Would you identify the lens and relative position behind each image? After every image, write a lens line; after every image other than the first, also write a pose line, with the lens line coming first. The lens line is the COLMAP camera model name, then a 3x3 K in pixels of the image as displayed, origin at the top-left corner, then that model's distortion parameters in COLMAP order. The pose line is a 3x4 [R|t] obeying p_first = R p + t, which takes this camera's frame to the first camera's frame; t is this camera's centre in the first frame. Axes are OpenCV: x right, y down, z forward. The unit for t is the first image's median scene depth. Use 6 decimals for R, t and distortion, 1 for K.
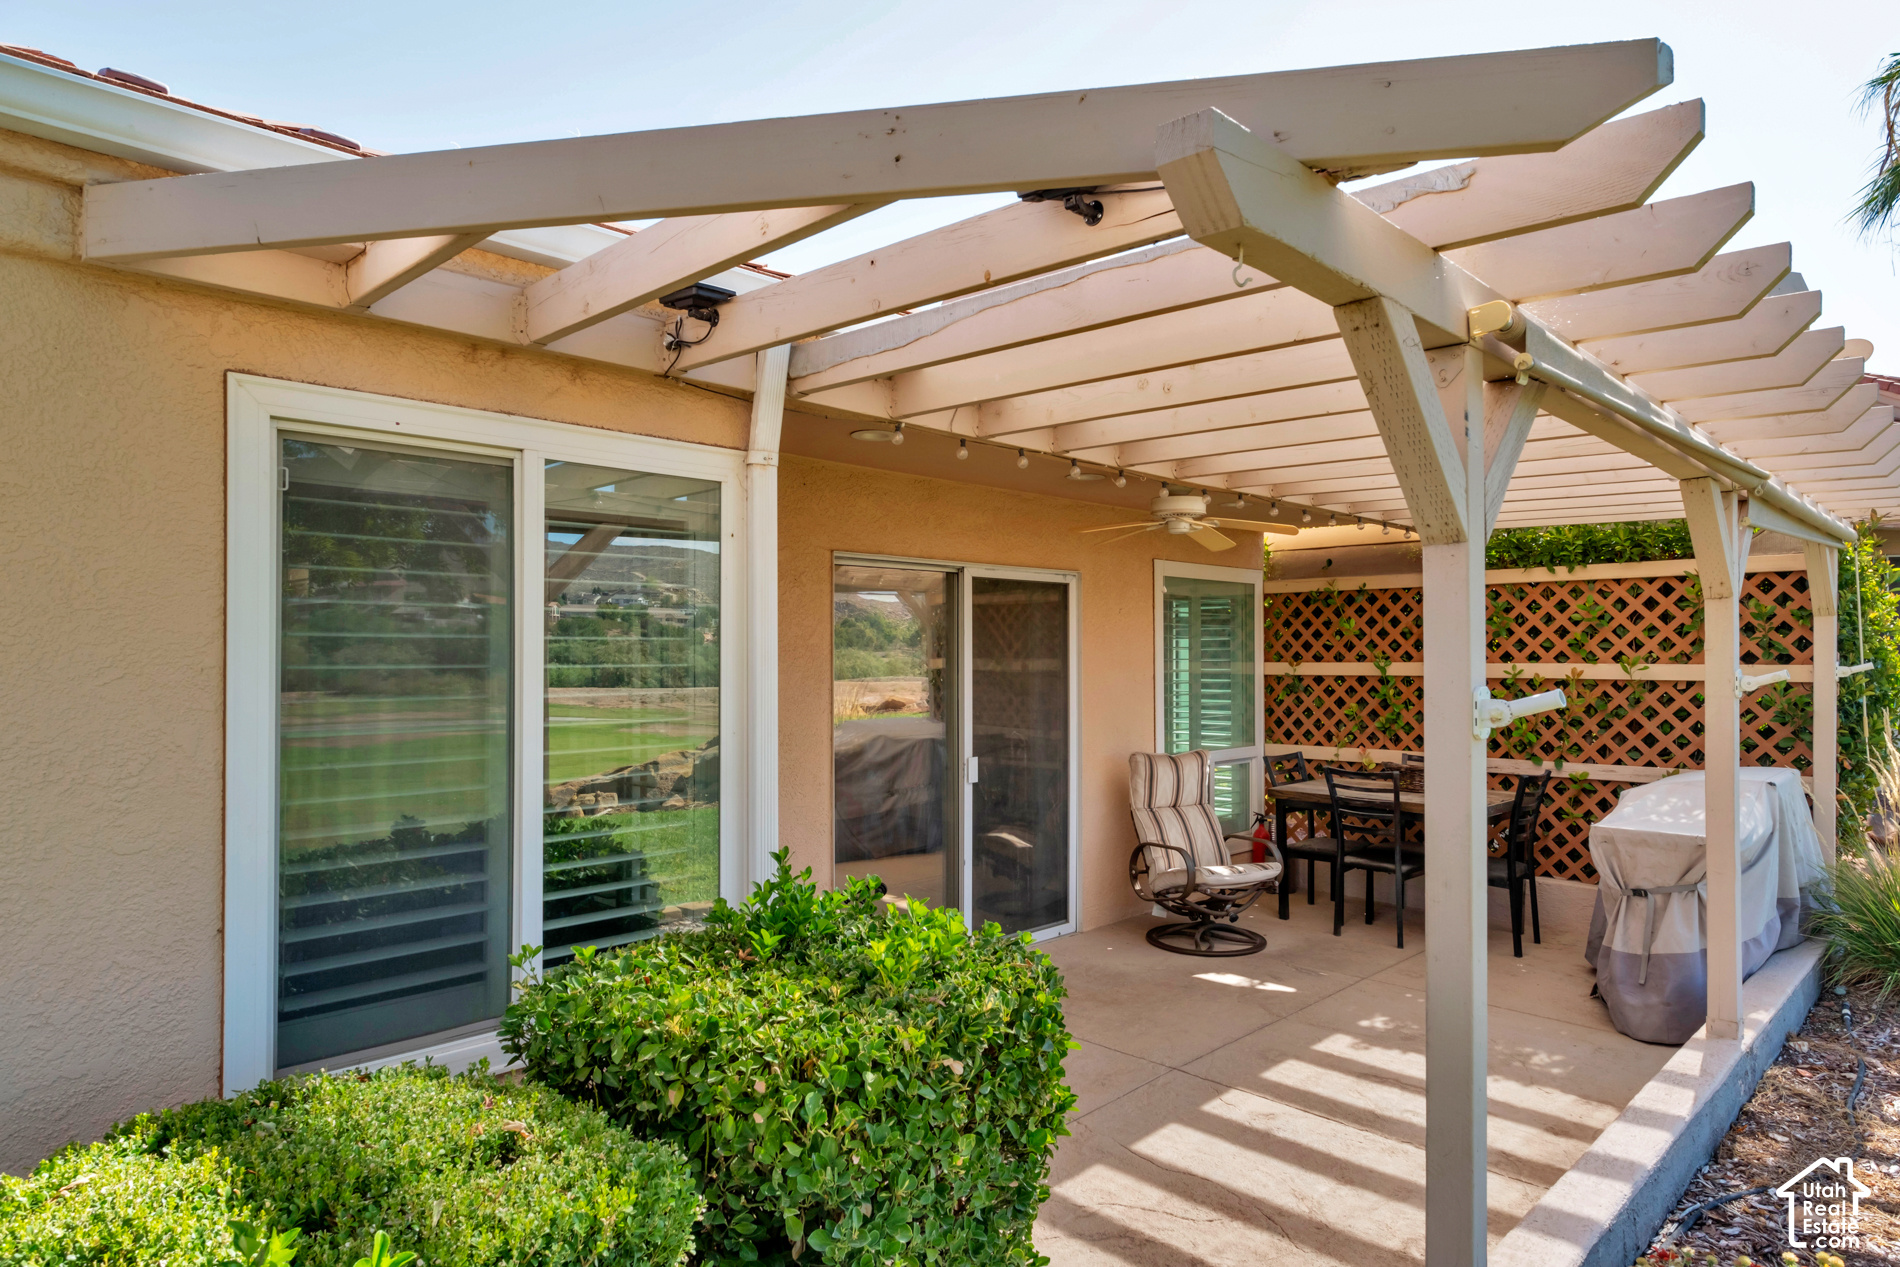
lens RADIAL K [[1169.2, 0, 966.9], [0, 1169.2, 645.0], [0, 0, 1]] dist [0.002215, -0.005625]
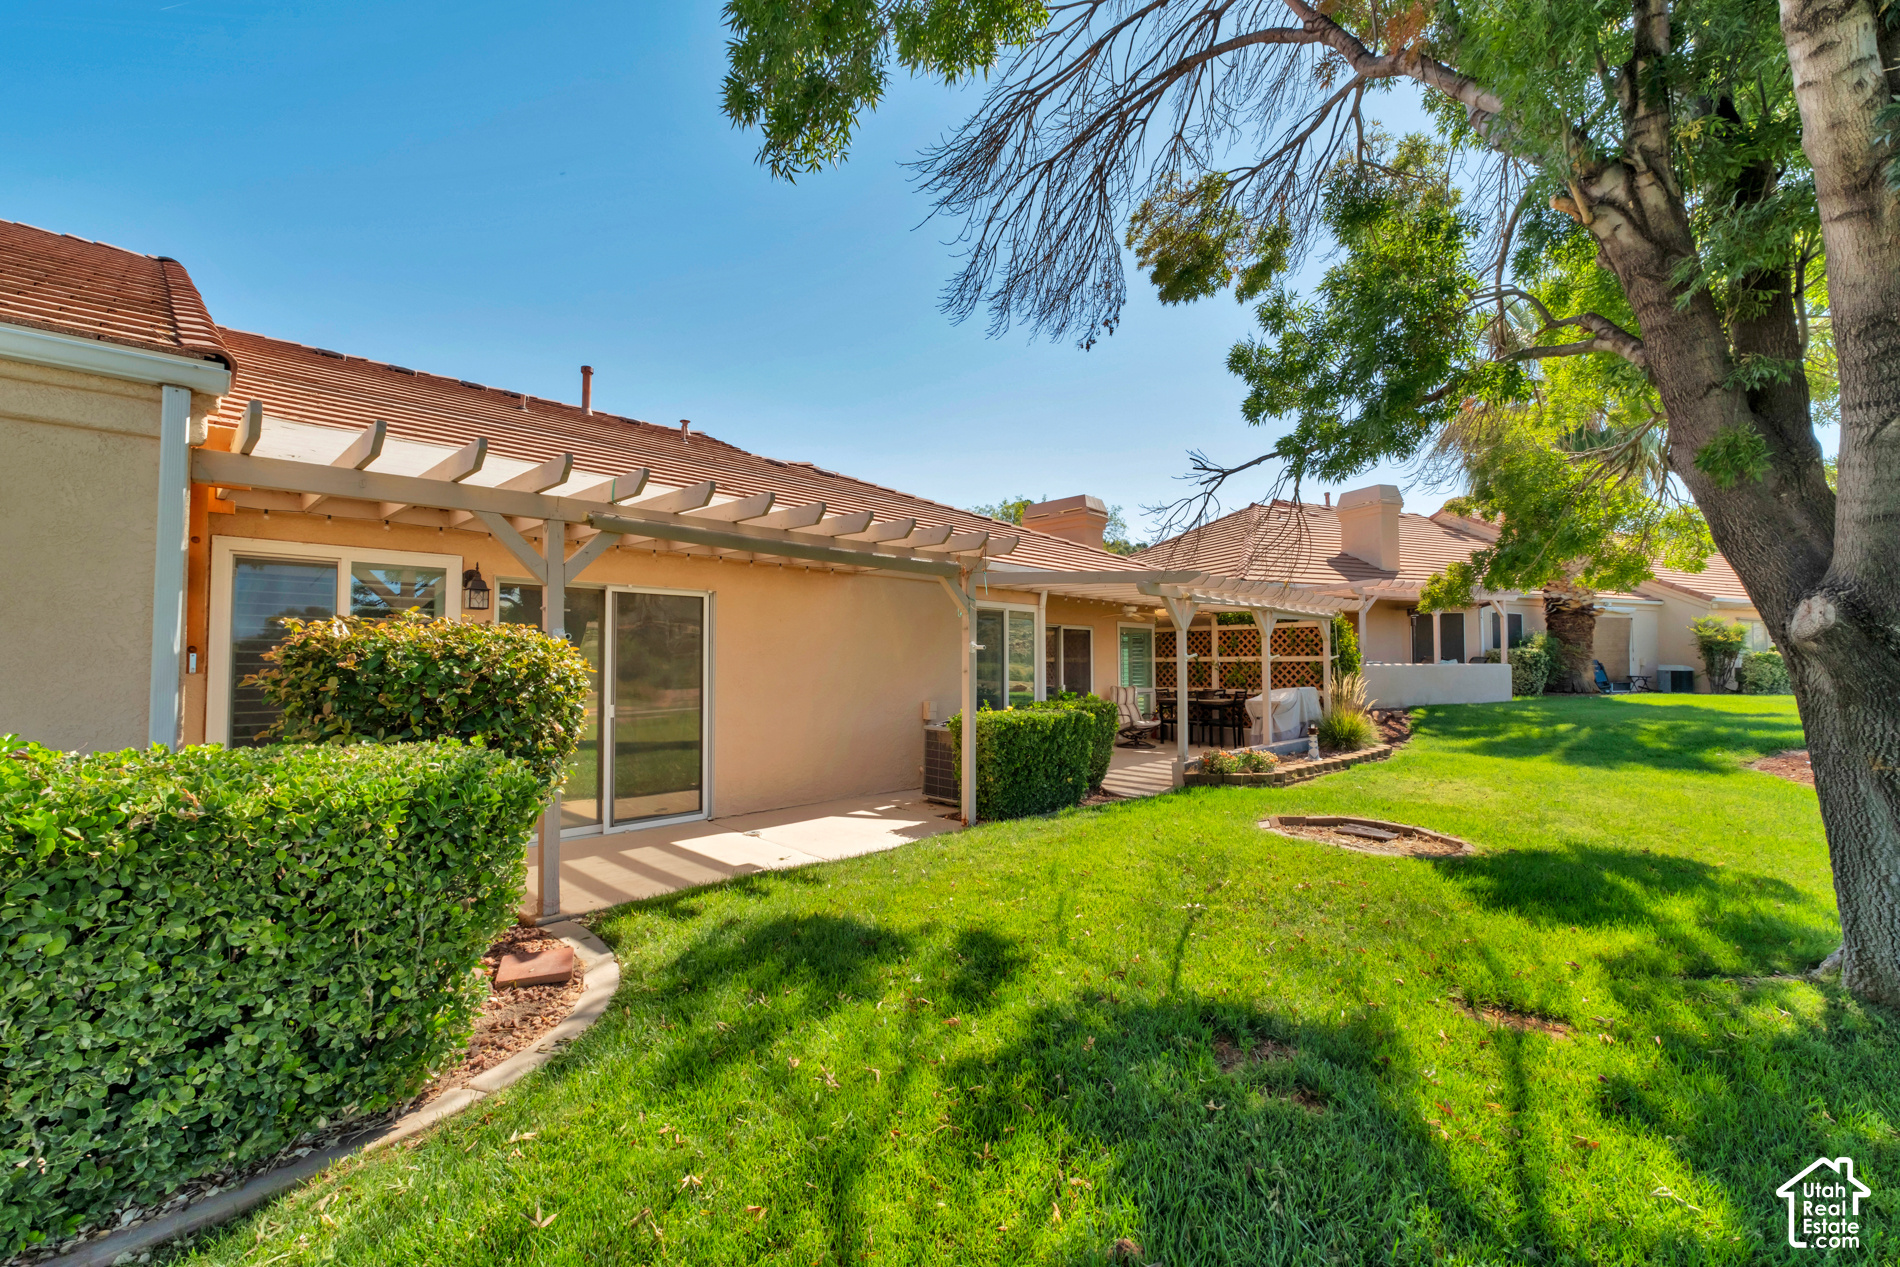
lens RADIAL K [[811.0, 0, 963.3], [0, 811.0, 633.9], [0, 0, 1]] dist [-0.006602, 0.002620]
pose [[0.999966, -0.001154, 0.008210, -0.270987], [0.001407, 0.999521, -0.030912, 0.022564], [-0.008171, 0.030922, 0.999488, -1.149165]]
